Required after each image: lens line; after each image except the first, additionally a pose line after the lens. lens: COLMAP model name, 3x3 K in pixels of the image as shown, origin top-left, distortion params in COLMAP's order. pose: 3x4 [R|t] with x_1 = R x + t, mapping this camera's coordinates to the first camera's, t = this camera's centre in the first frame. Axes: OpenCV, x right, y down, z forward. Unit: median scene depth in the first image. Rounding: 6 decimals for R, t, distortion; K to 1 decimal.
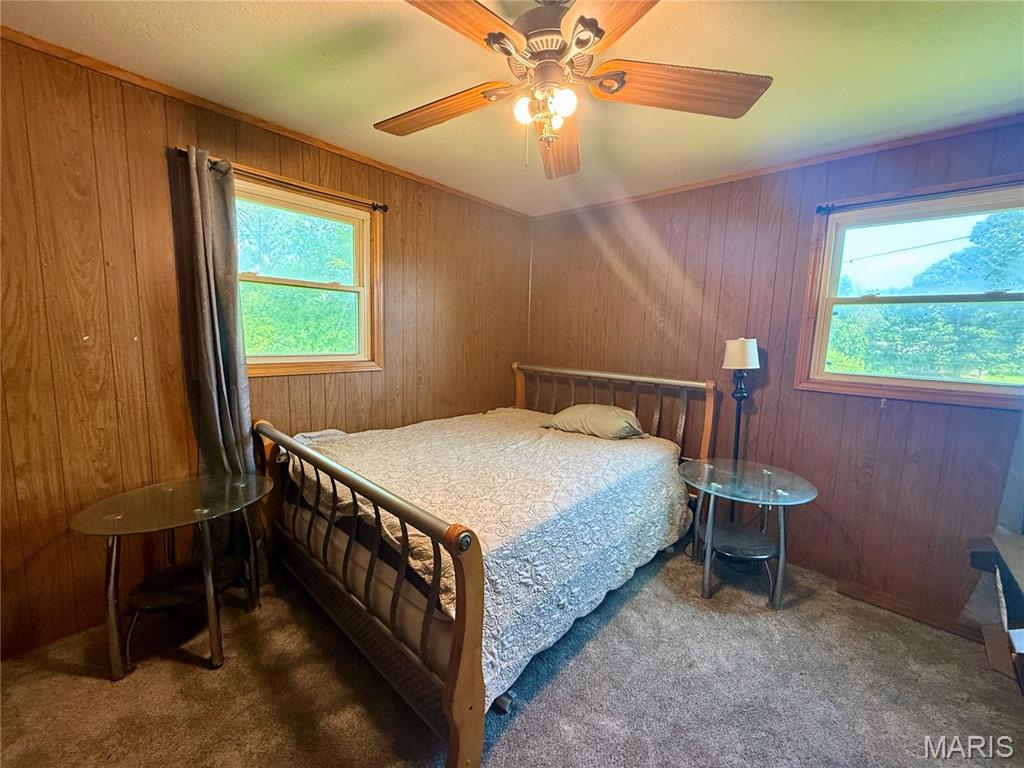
lens RADIAL K [[407.2, 0, 508.5], [0, 407.2, 384.0], [0, 0, 1]] dist [-0.002794, 0.000351]
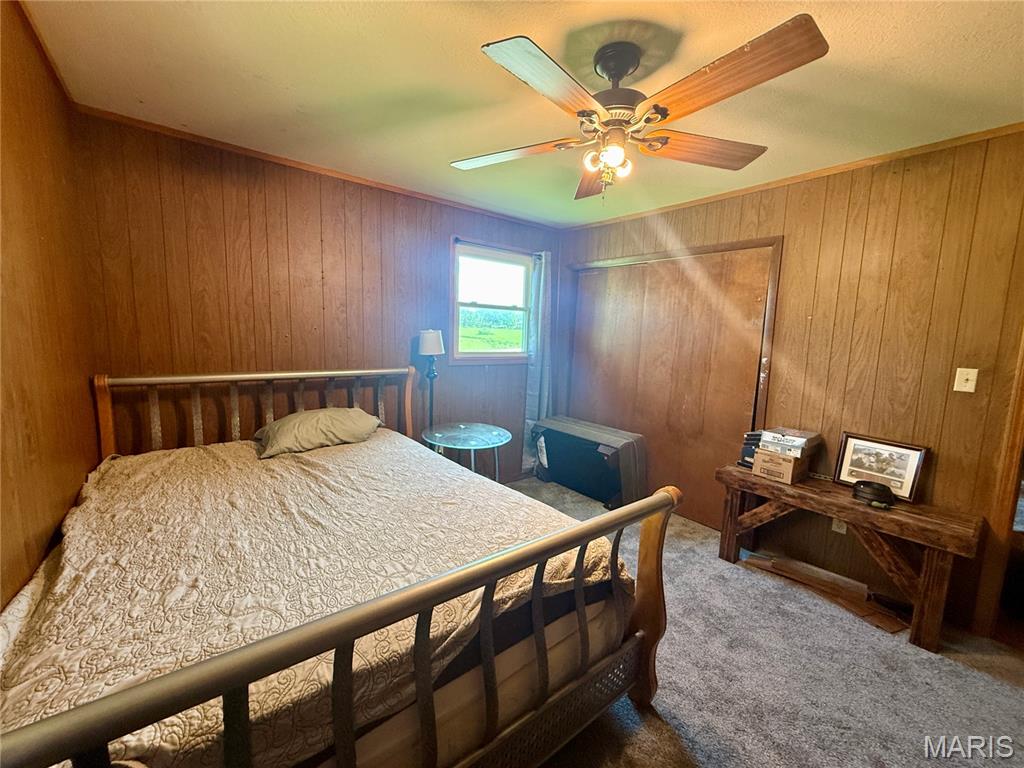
lens RADIAL K [[420.2, 0, 512.0], [0, 420.2, 384.0], [0, 0, 1]] dist [-0.000589, 0.000059]
pose [[0.162882, -0.149839, 0.975201, -0.663863], [0.094932, 0.986195, 0.135673, -0.097898], [-0.982068, 0.070479, 0.174858, 0.527662]]
